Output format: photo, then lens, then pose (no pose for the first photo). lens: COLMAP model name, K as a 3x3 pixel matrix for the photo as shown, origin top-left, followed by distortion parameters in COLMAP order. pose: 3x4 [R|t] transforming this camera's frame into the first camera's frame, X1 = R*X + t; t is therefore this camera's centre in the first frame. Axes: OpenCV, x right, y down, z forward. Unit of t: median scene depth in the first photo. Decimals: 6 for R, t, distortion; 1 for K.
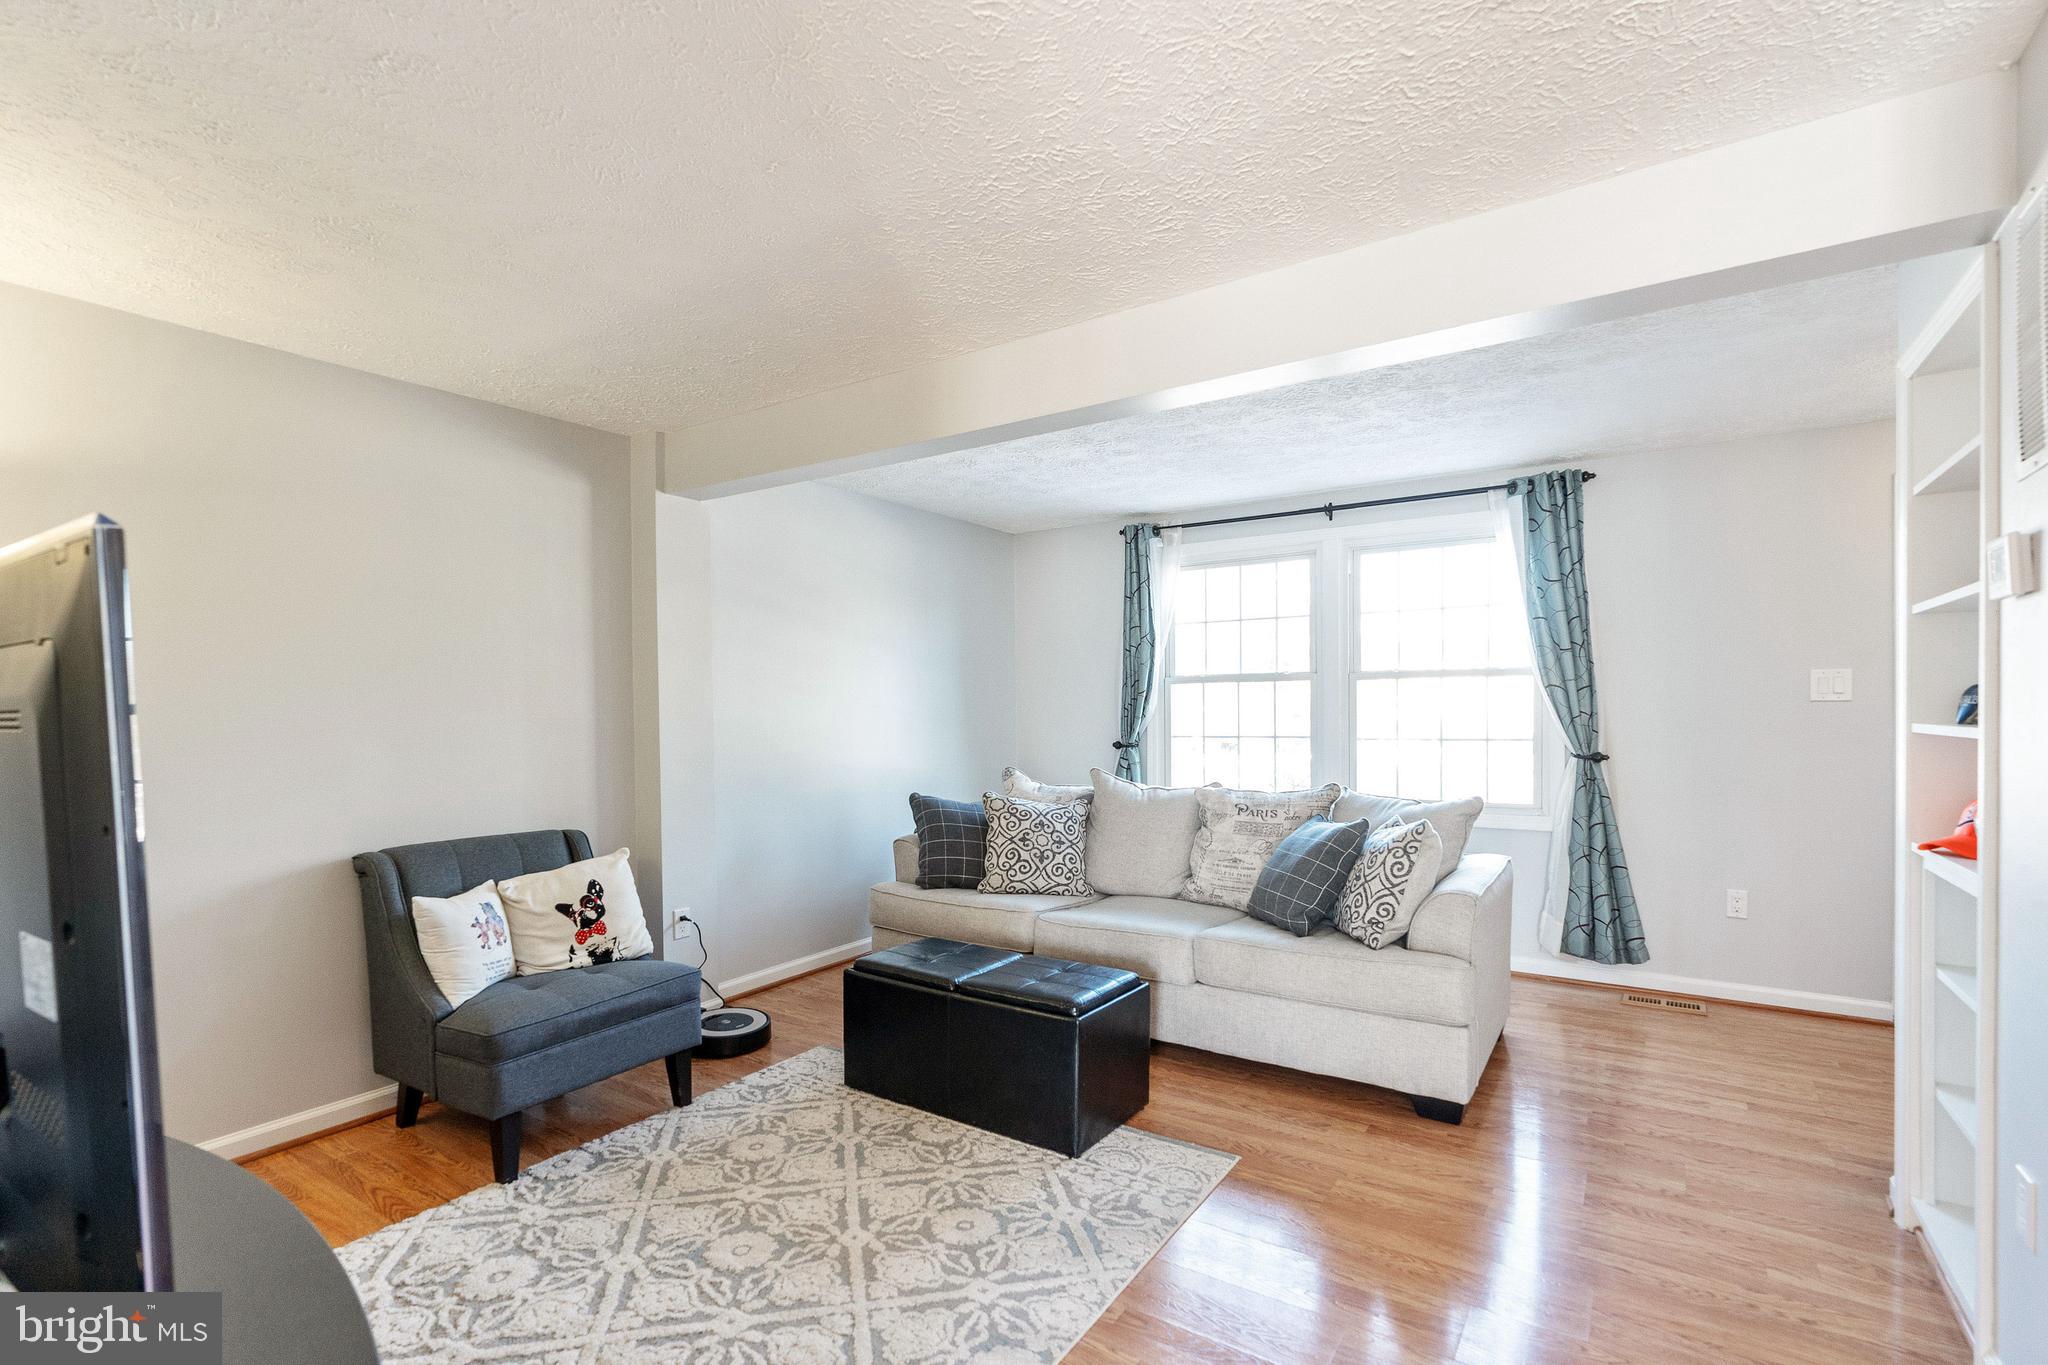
lens RADIAL K [[938.6, 0, 1015.7], [0, 938.6, 725.1], [0, 0, 1]] dist [-0.006512, 0.002710]
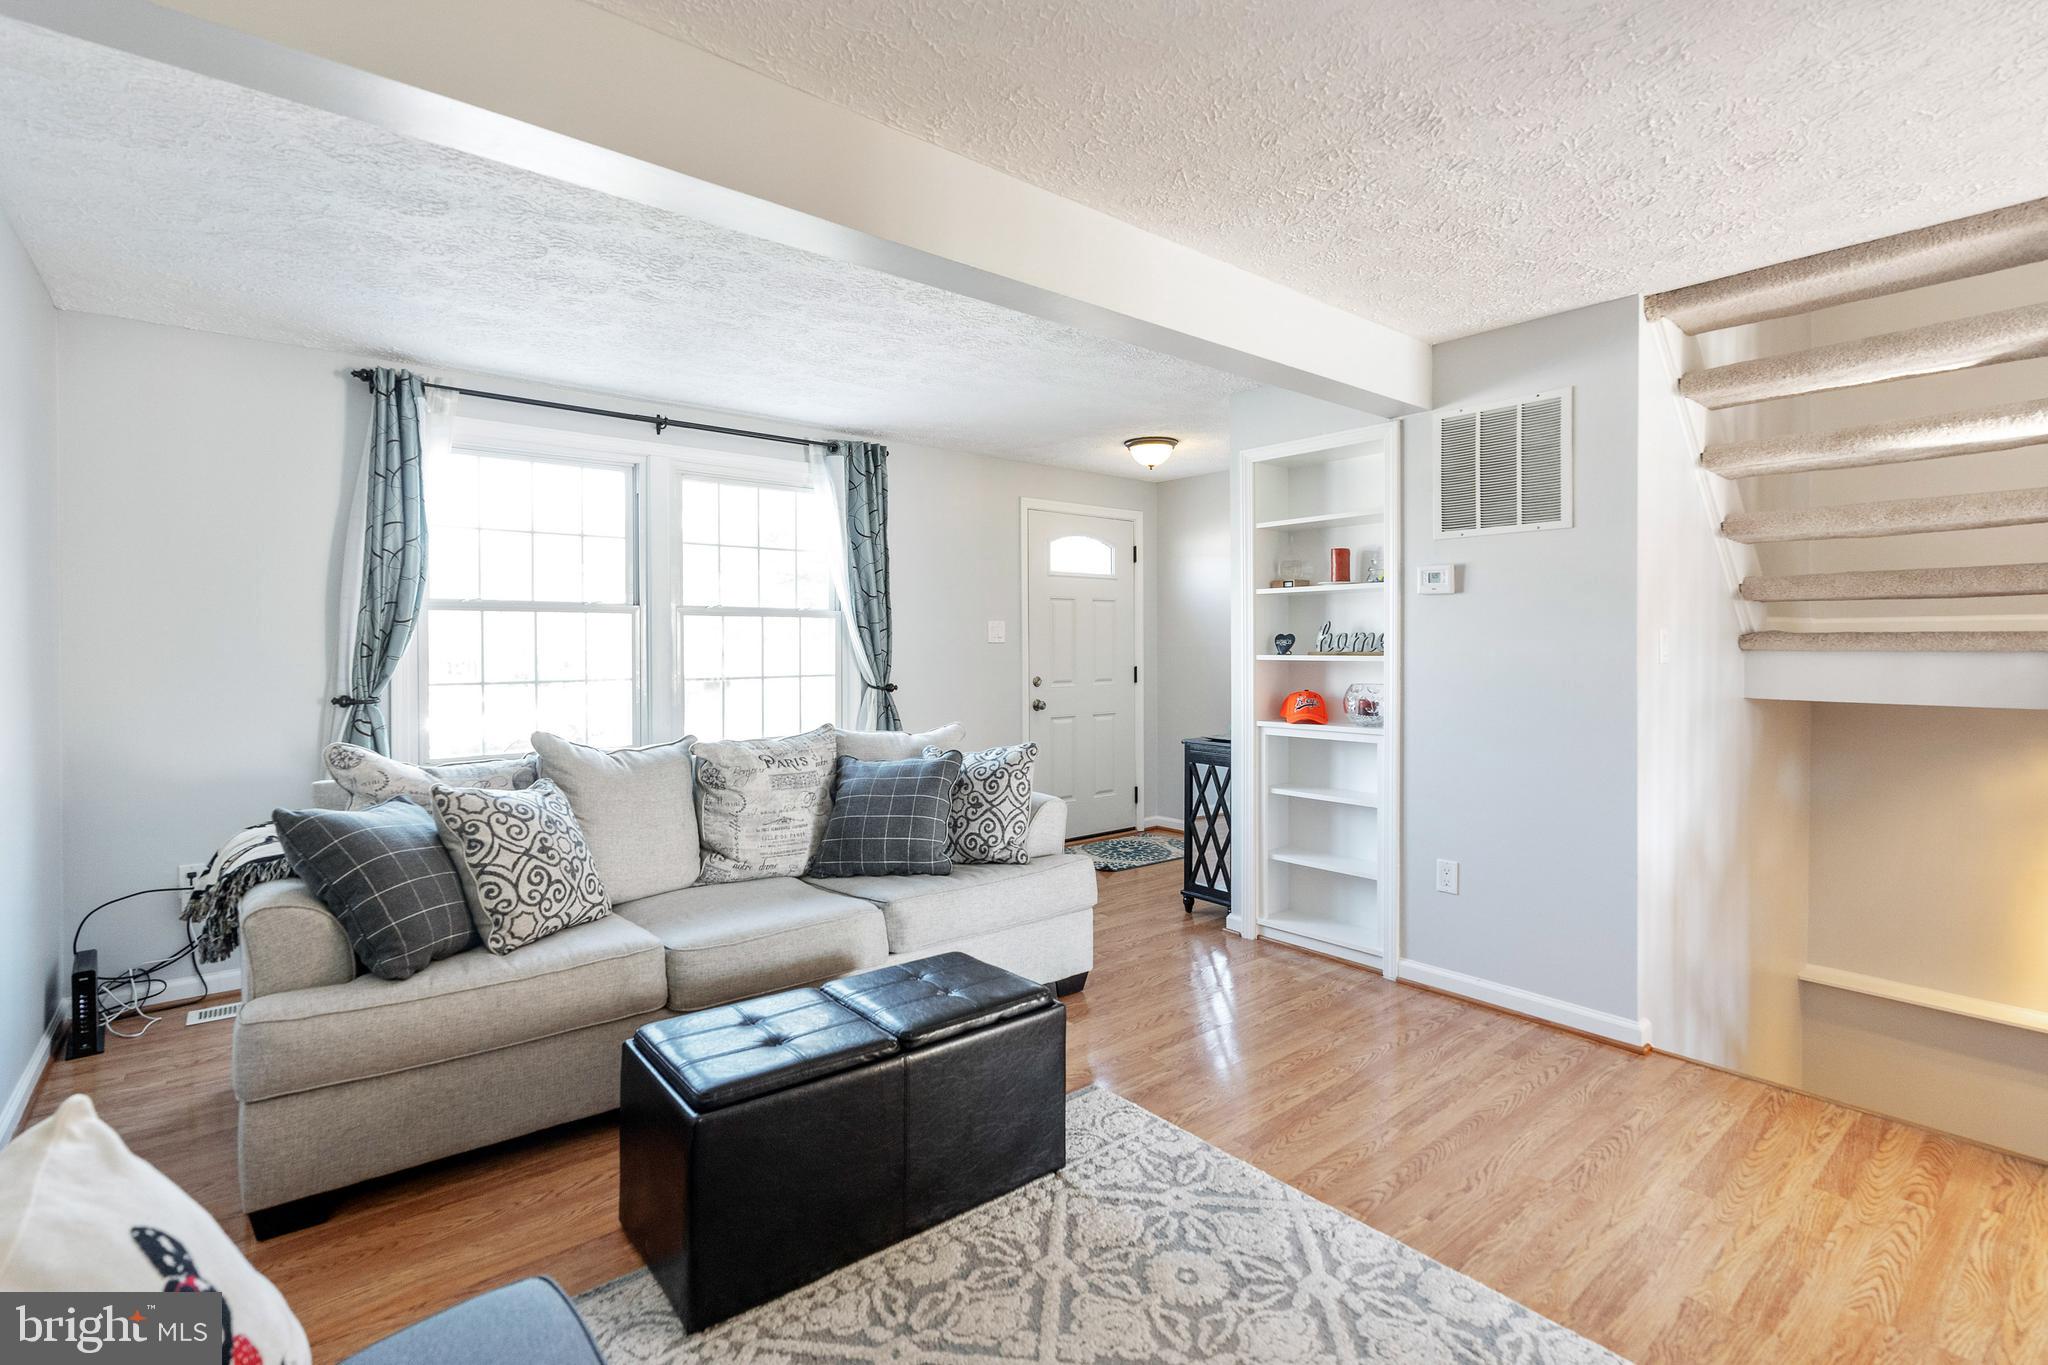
lens RADIAL K [[938.6, 0, 997.1], [0, 938.6, 657.3], [0, 0, 1]] dist [-0.006512, 0.002710]
pose [[0.300372, -0.004214, 0.953813, -0.492580], [0.015221, 0.999884, -0.000376, -0.002330], [-0.953701, 0.014630, 0.300401, 0.510184]]
